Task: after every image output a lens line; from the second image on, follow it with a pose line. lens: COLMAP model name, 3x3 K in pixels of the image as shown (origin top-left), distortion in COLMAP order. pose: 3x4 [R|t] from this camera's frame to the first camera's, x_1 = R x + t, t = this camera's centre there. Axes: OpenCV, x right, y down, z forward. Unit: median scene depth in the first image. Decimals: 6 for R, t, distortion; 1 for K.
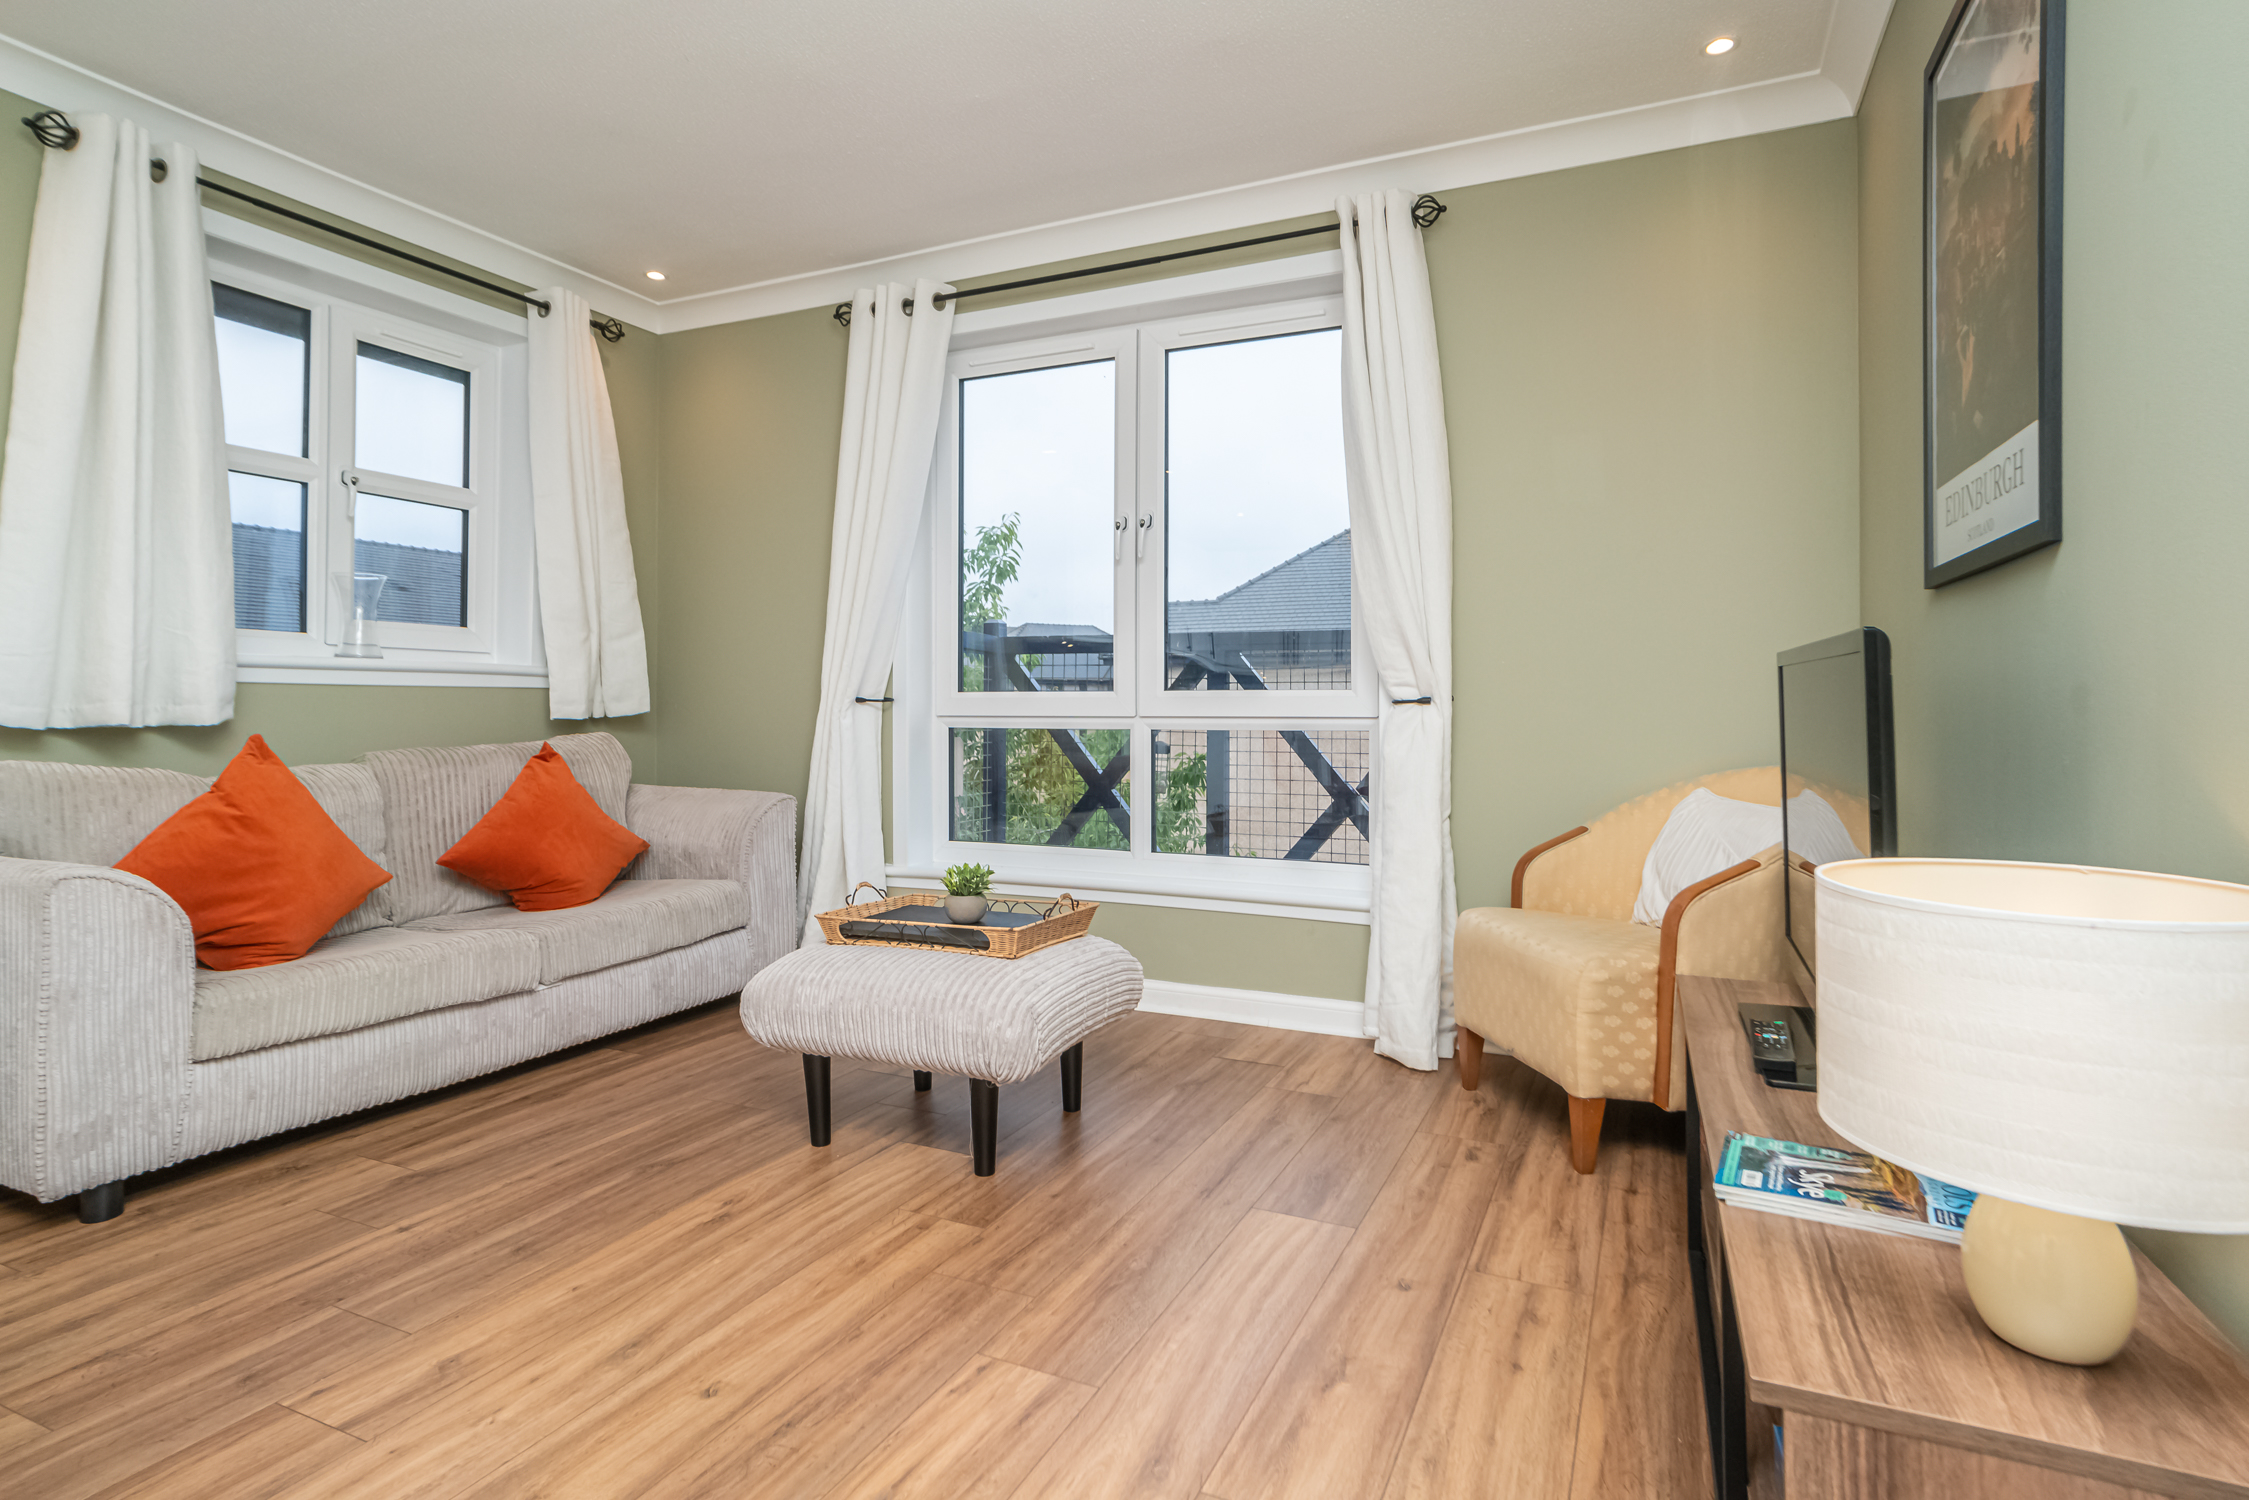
lens RADIAL K [[1172.8, 0, 1111.4], [0, 1172.8, 695.3], [0, 0, 1]] dist [-0.013870, 0.012438]
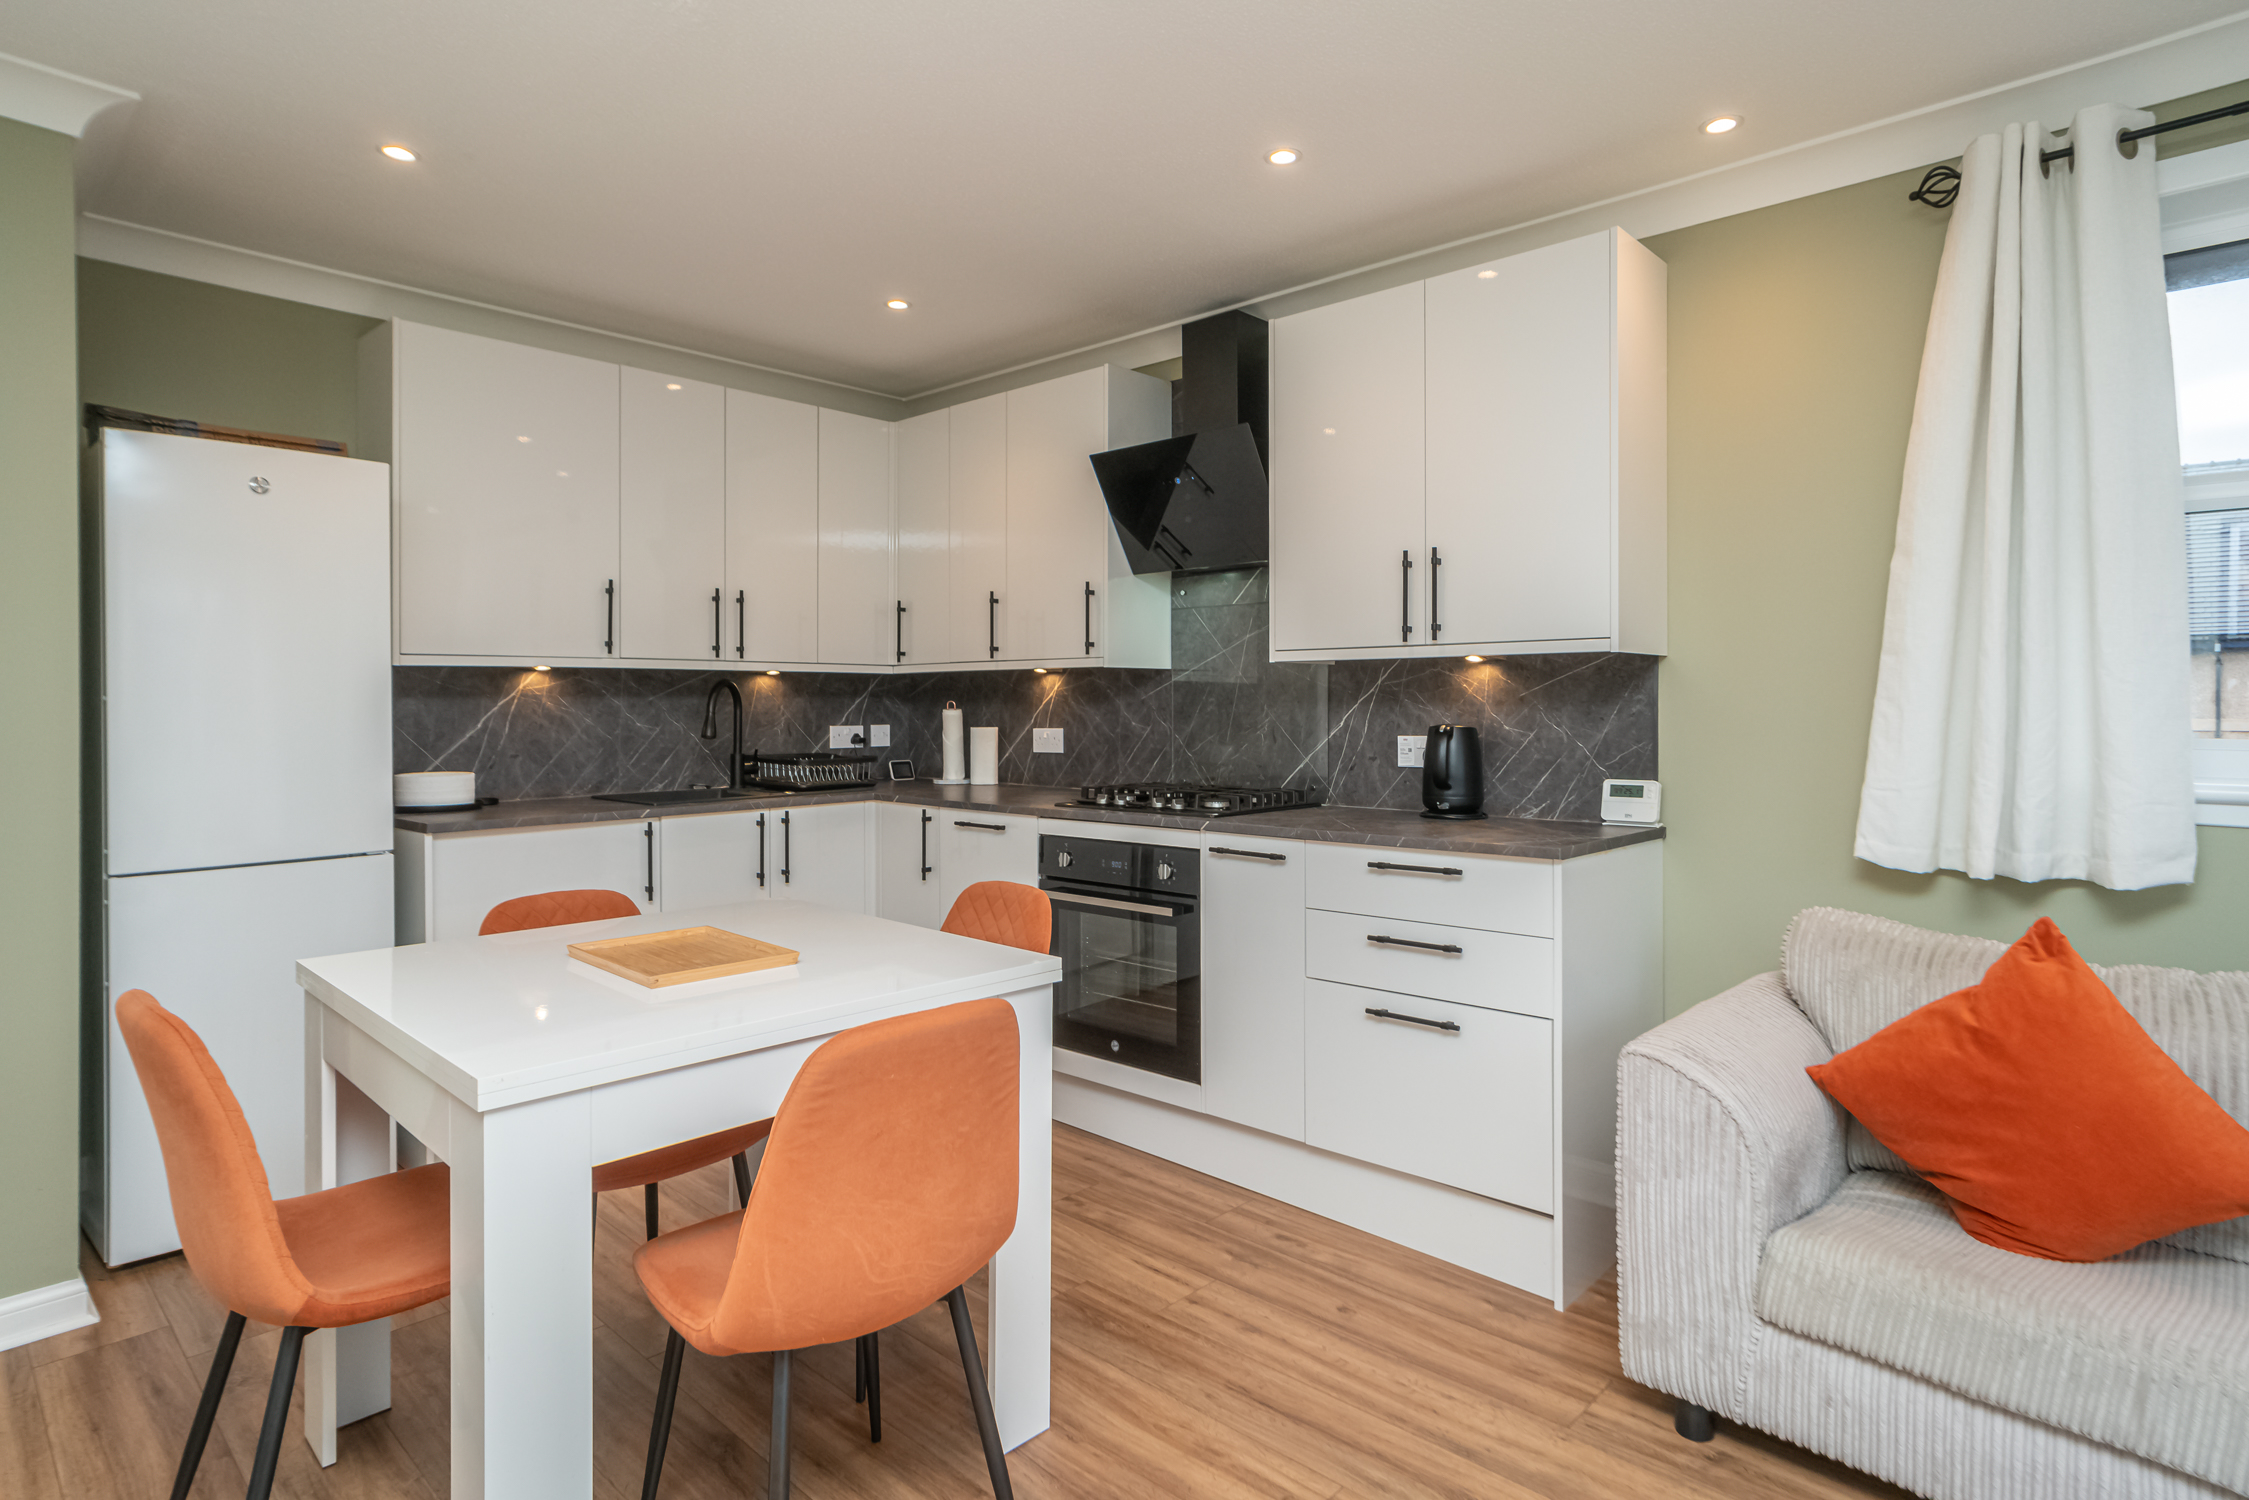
lens RADIAL K [[1172.8, 0, 1129.4], [0, 1172.8, 709.8], [0, 0, 1]] dist [-0.013870, 0.012438]
pose [[-0.297087, 0.011632, -0.954780, 0.104202], [0.011139, 0.999900, 0.008716, -0.102929], [0.954785, -0.008046, -0.297187, 0.652213]]
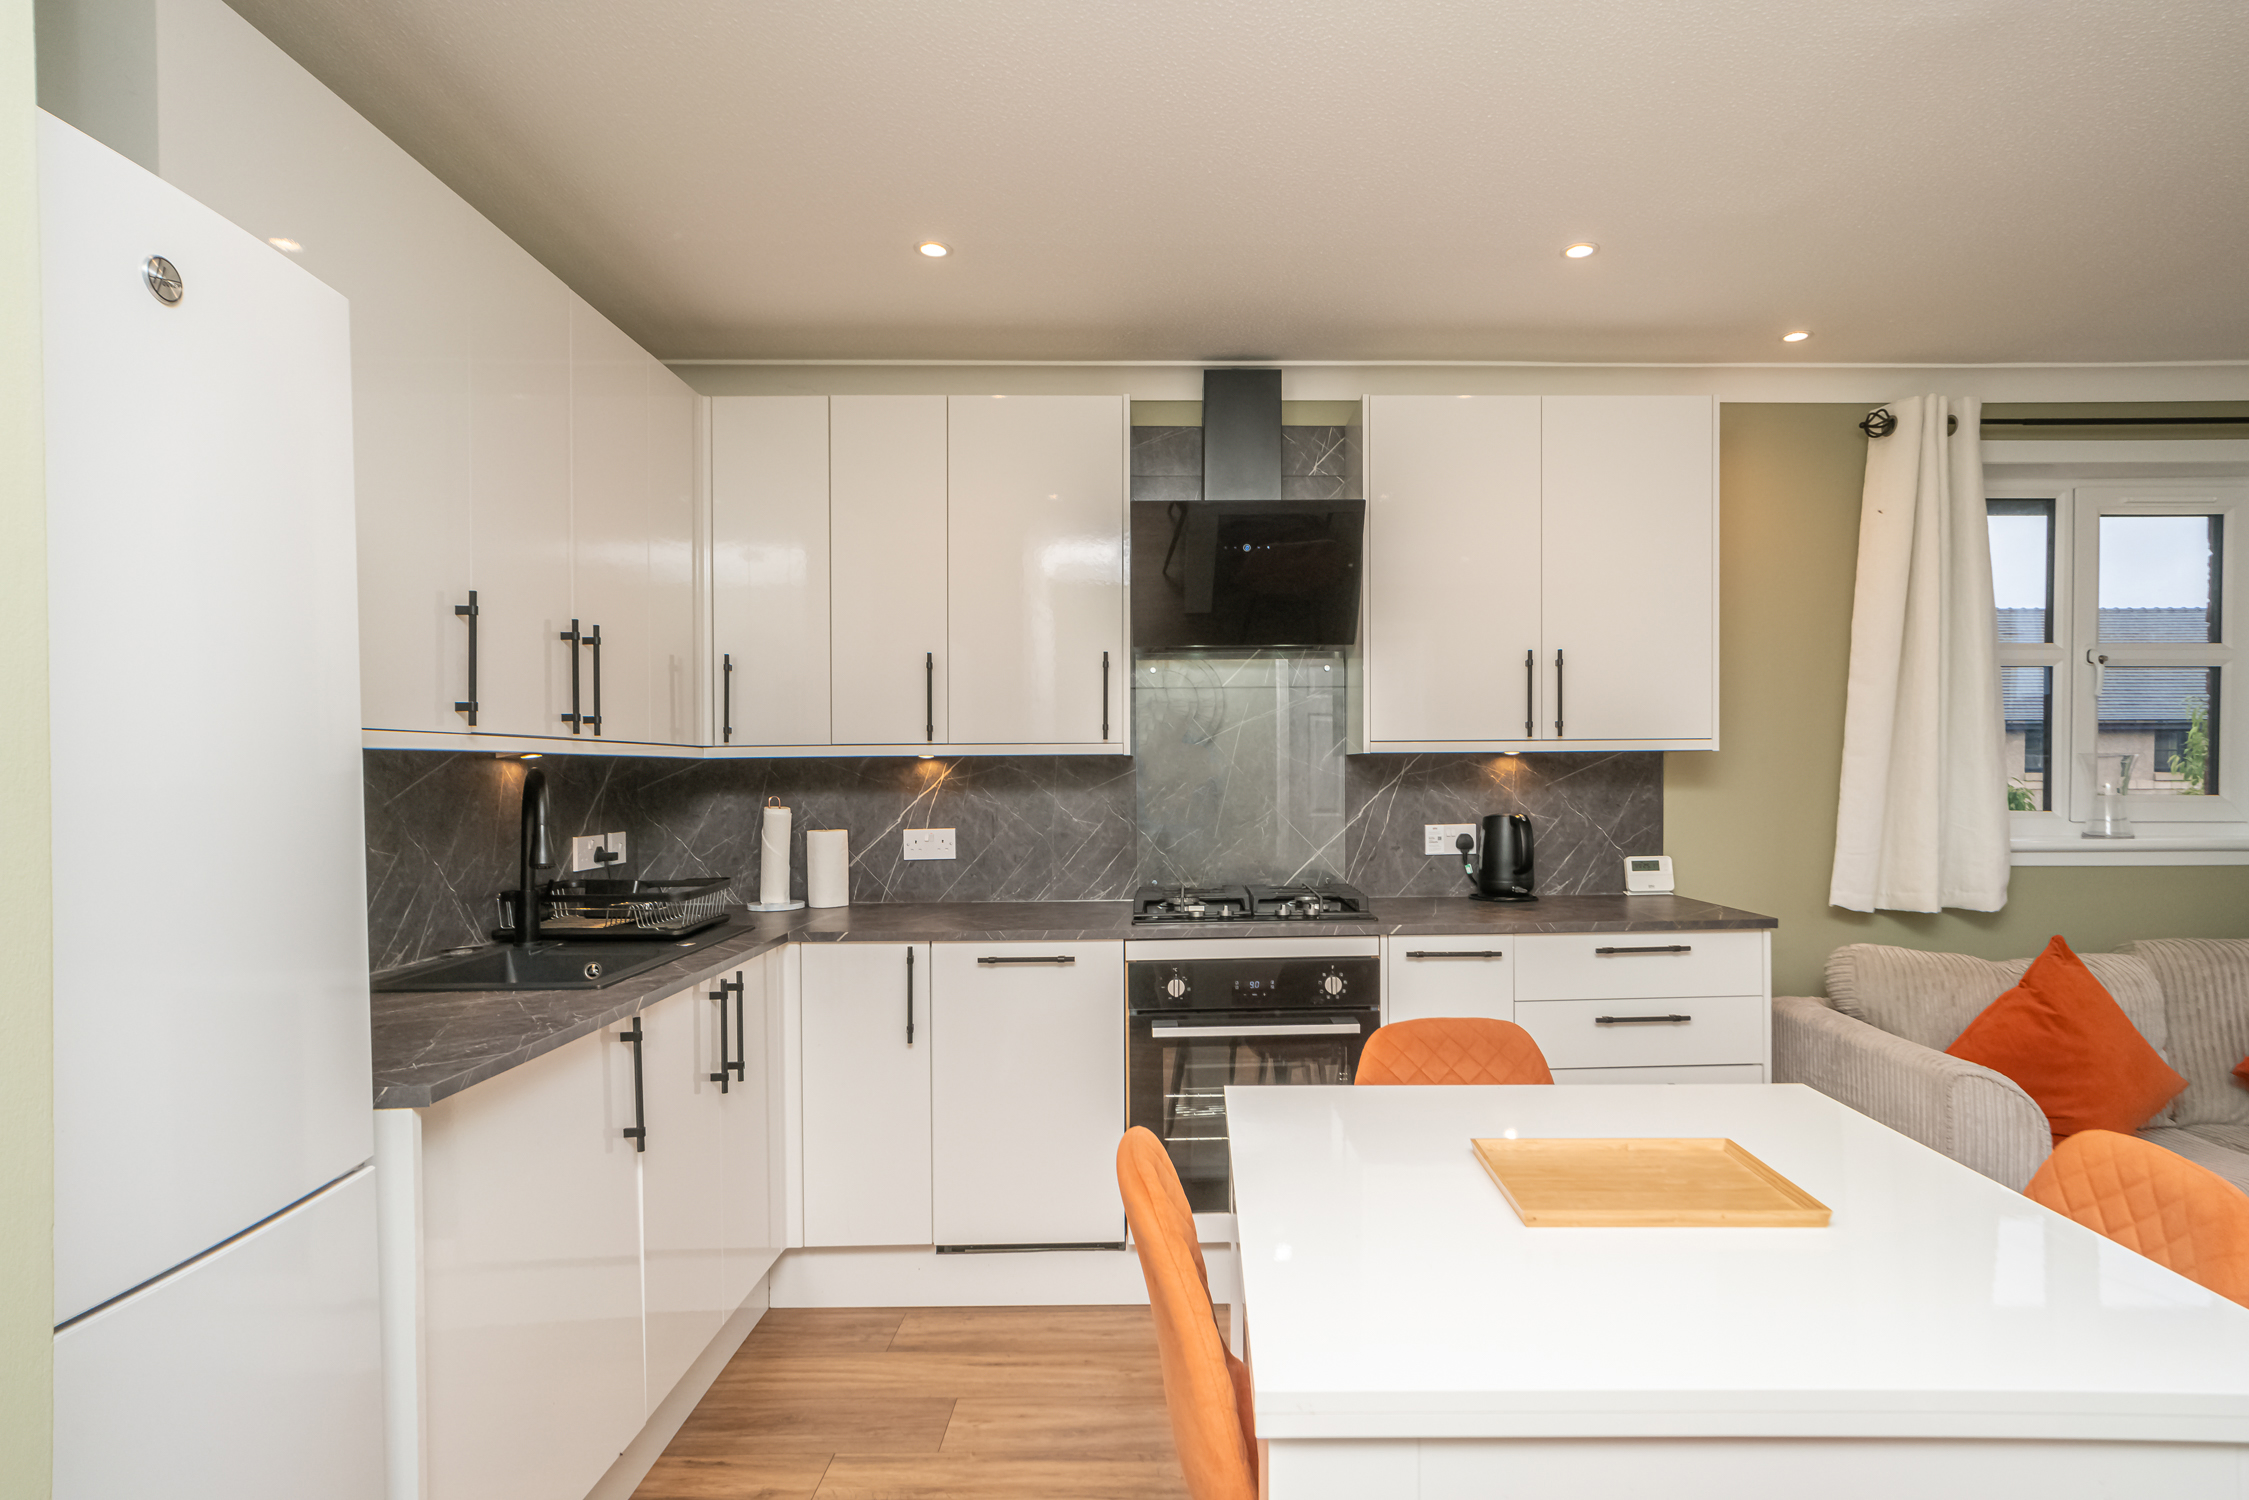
lens RADIAL K [[1166.0, 0, 1198.6], [0, 1166.0, 777.5], [0, 0, 1]] dist [0.010410, 0.002000]
pose [[0.452011, 0.006414, -0.891989, -0.124476], [0.012095, 0.999838, 0.013319, -0.131219], [0.891930, -0.016809, 0.451860, -0.184202]]
